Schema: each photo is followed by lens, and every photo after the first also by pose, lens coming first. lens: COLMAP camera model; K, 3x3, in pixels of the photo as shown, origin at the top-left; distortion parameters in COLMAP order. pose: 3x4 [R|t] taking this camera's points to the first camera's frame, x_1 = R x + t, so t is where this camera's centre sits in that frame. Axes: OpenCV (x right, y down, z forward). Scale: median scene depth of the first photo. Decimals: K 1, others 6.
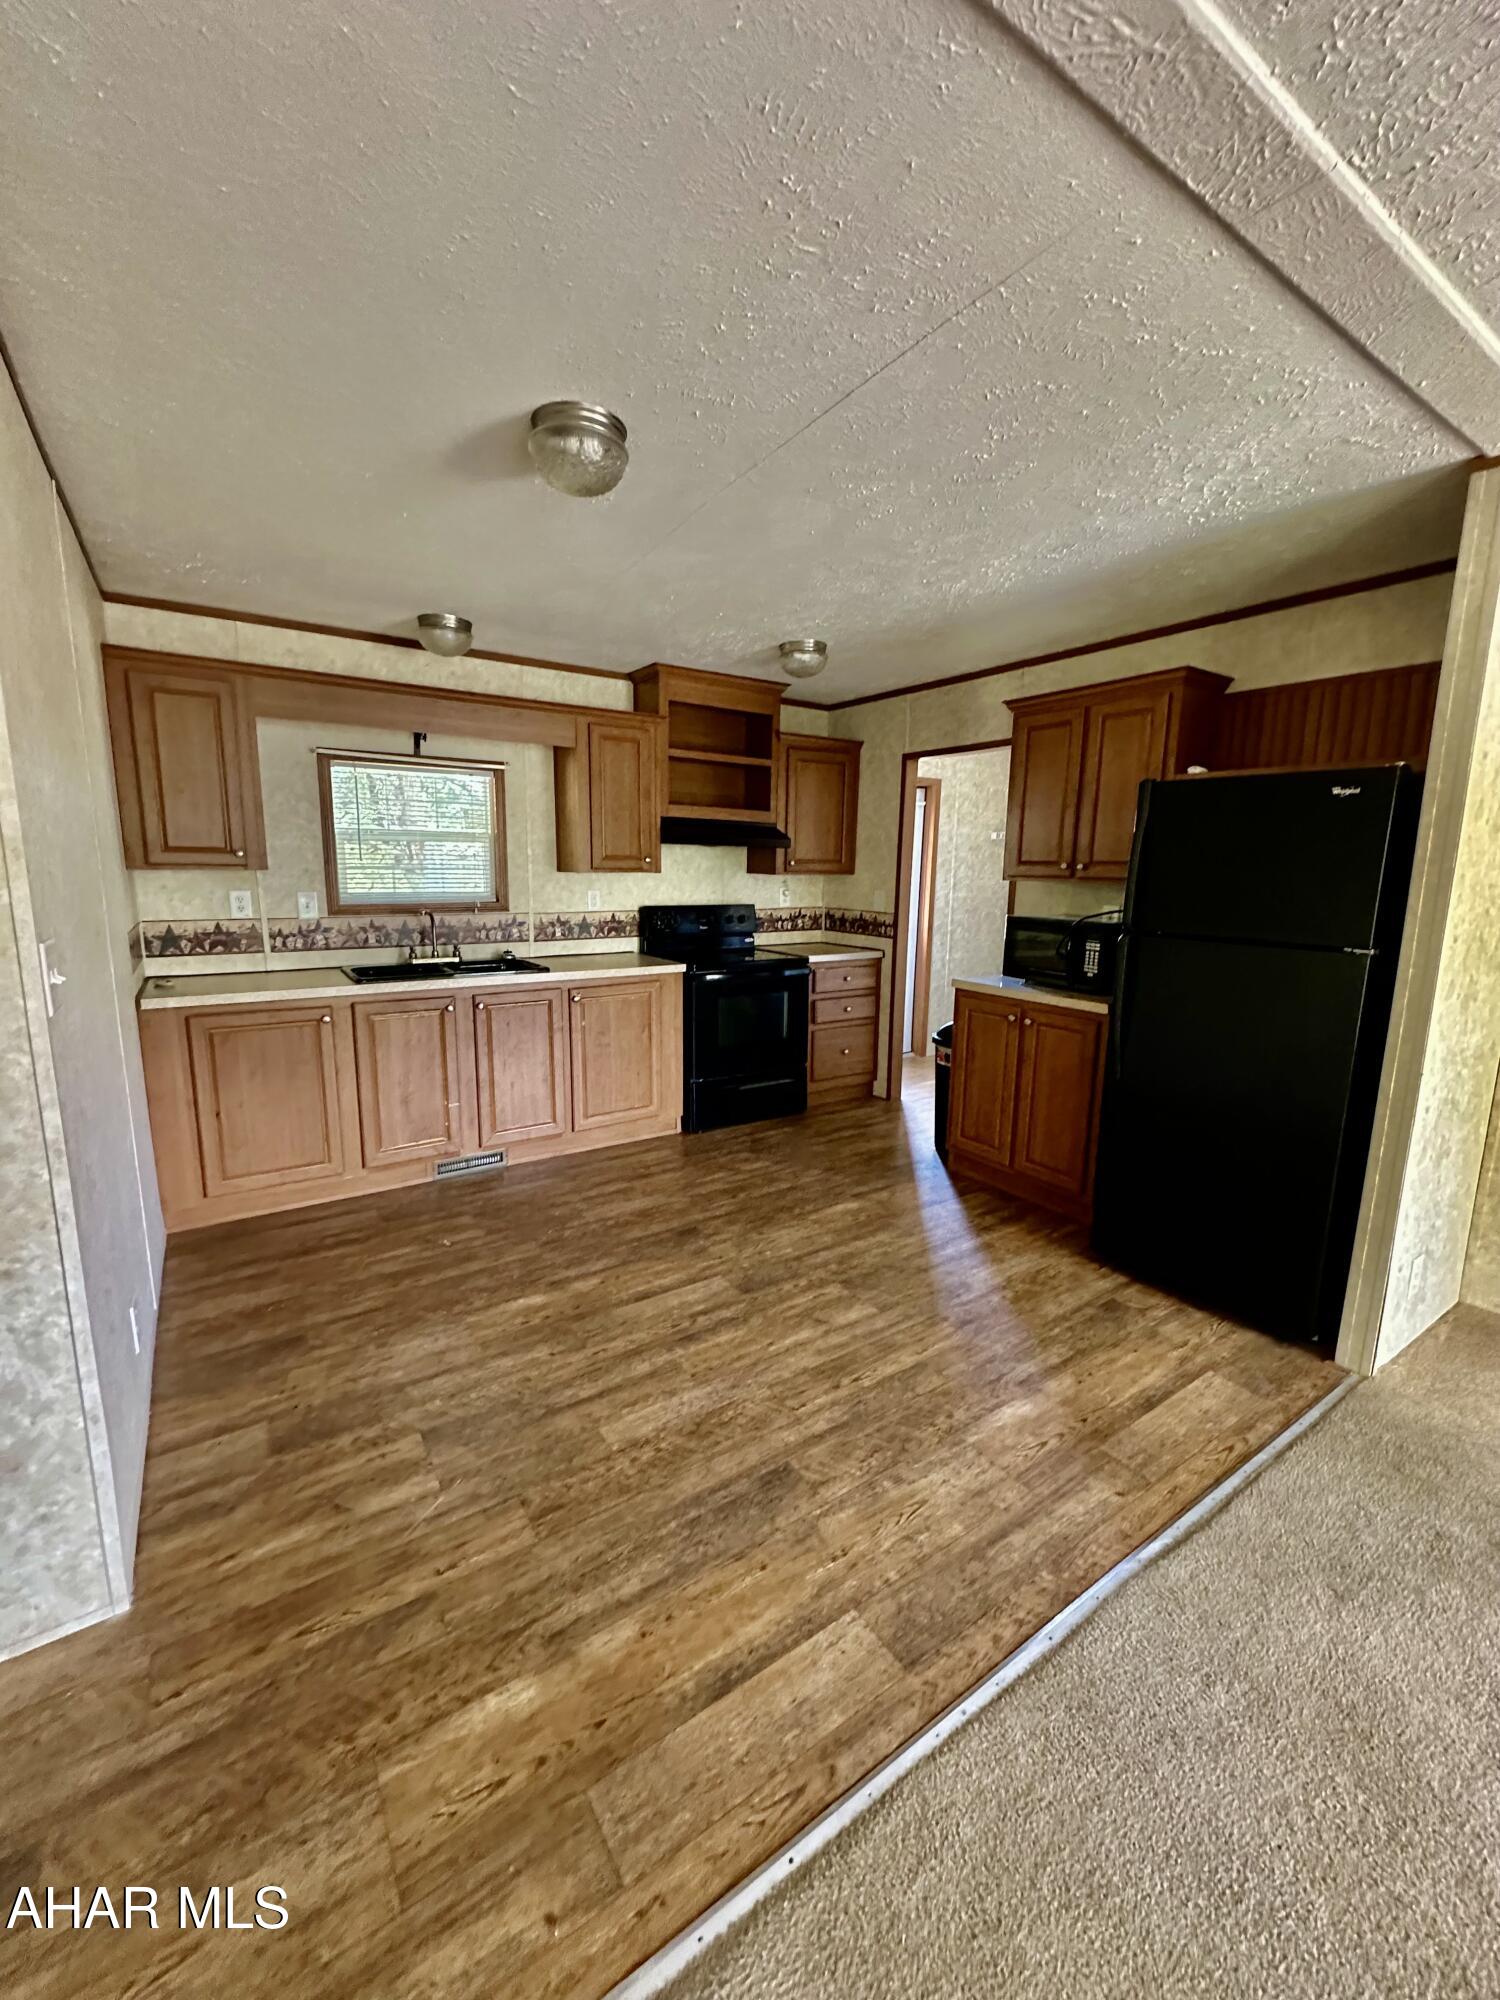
lens RADIAL K [[793.6, 0, 750.0], [0, 793.6, 1000.0], [0, 0, 1]] dist [0.000818, 0.000212]
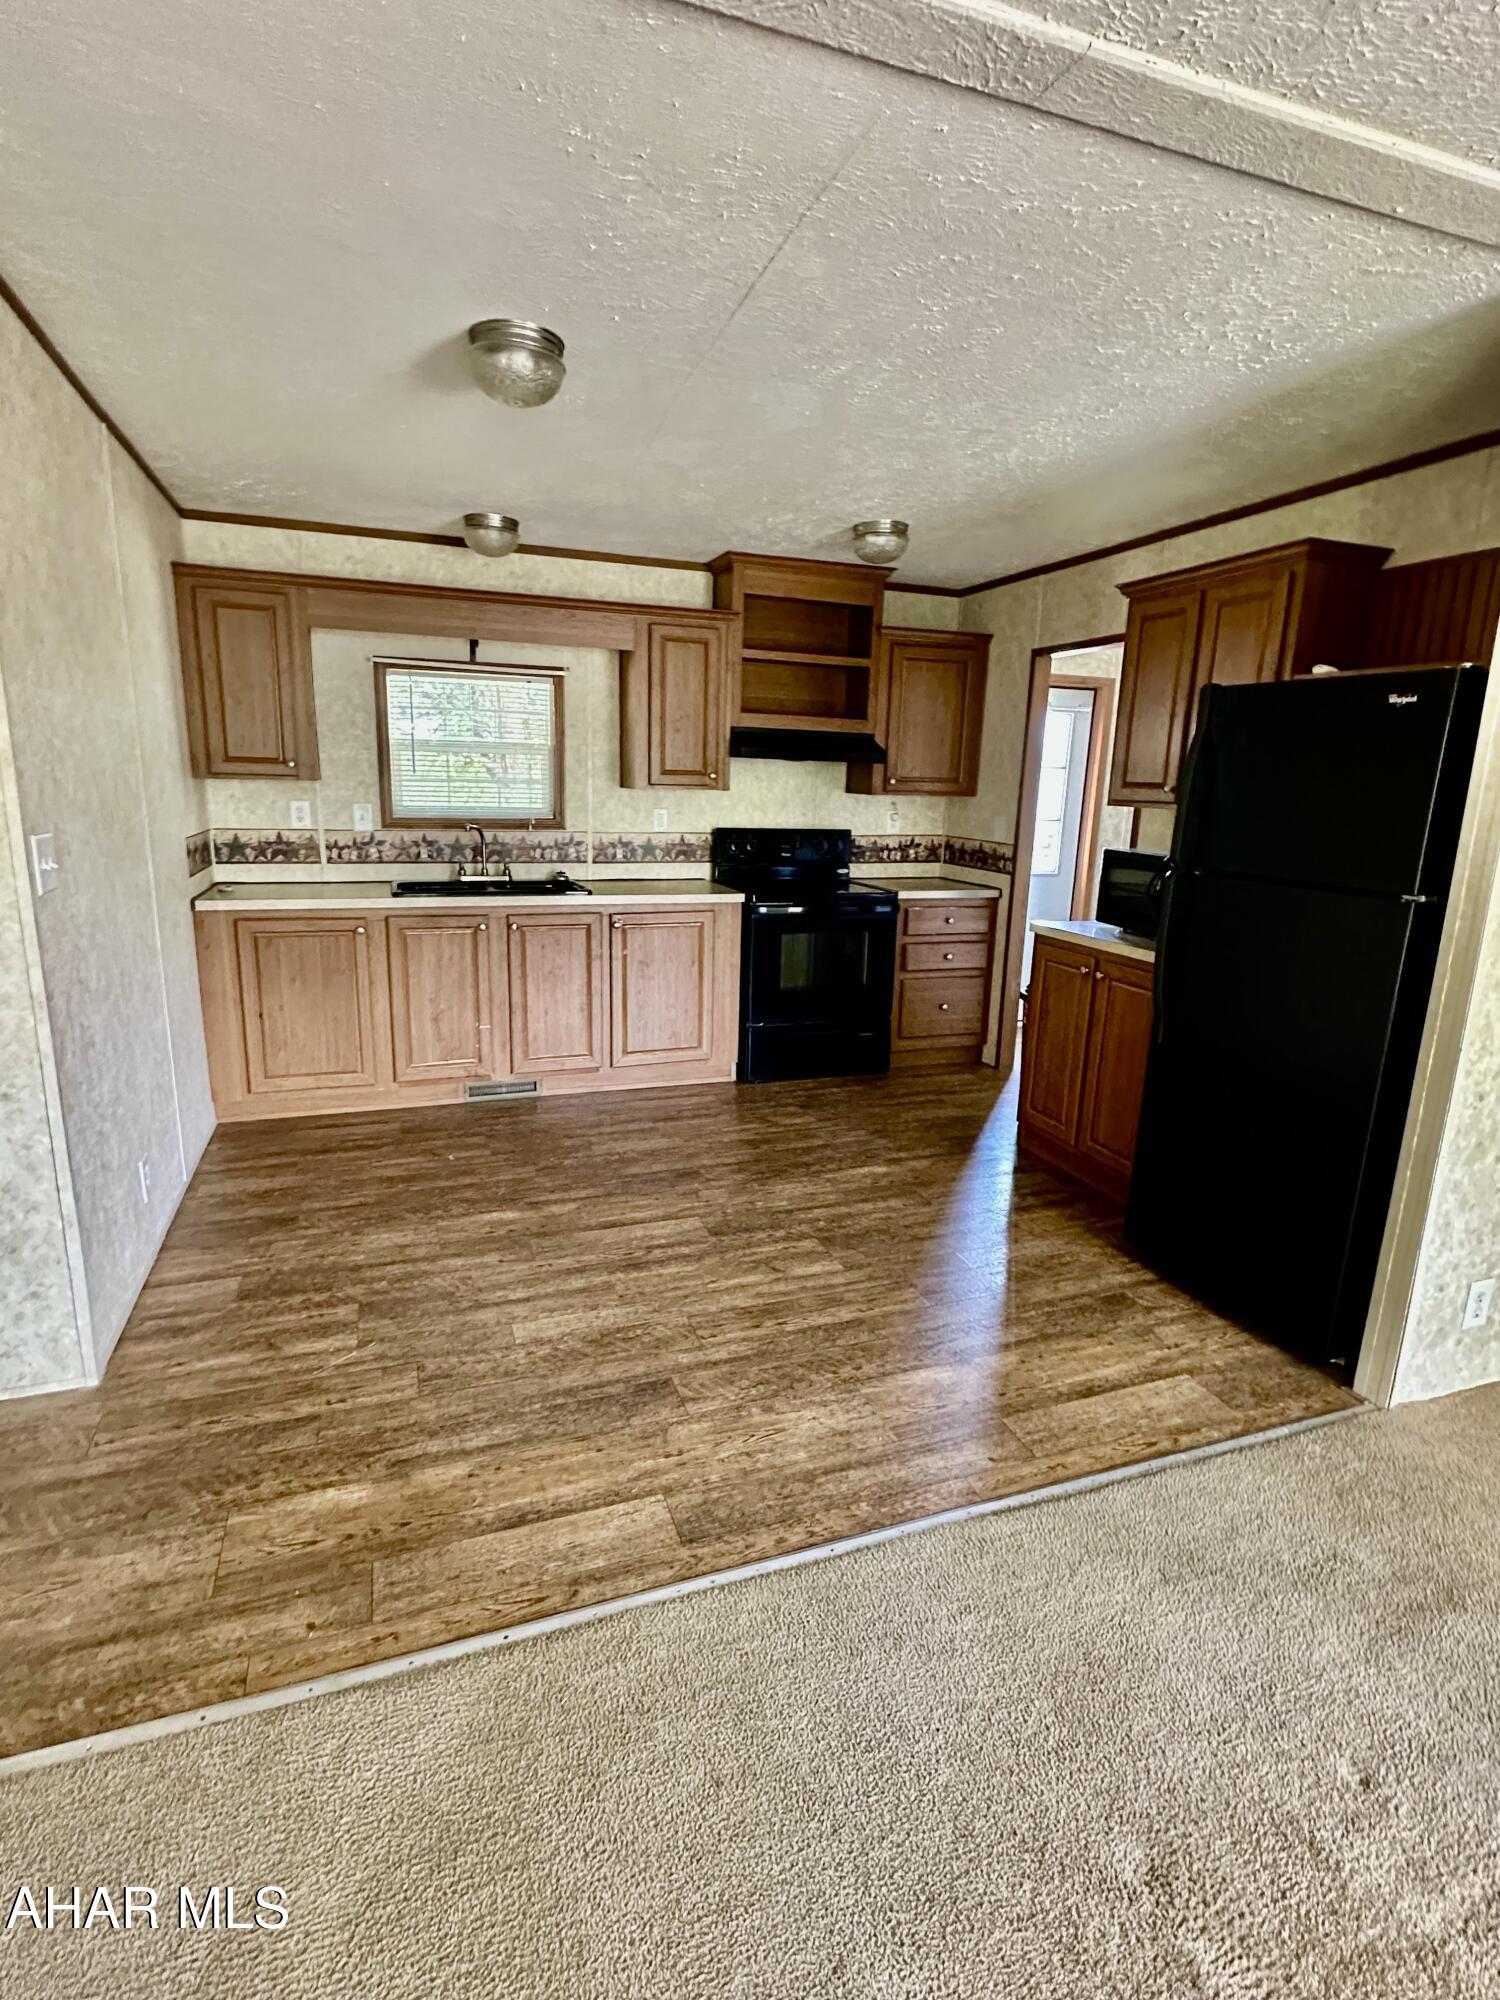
lens RADIAL K [[981.0, 0, 750.0], [0, 981.0, 1000.0], [0, 0, 1]] dist [0.002321, 0.000334]
pose [[0.970547, 0.065207, -0.231919, 0.248373], [-0.053849, 0.997034, 0.054982, 0.017508], [0.234816, -0.040874, 0.971180, -0.104341]]
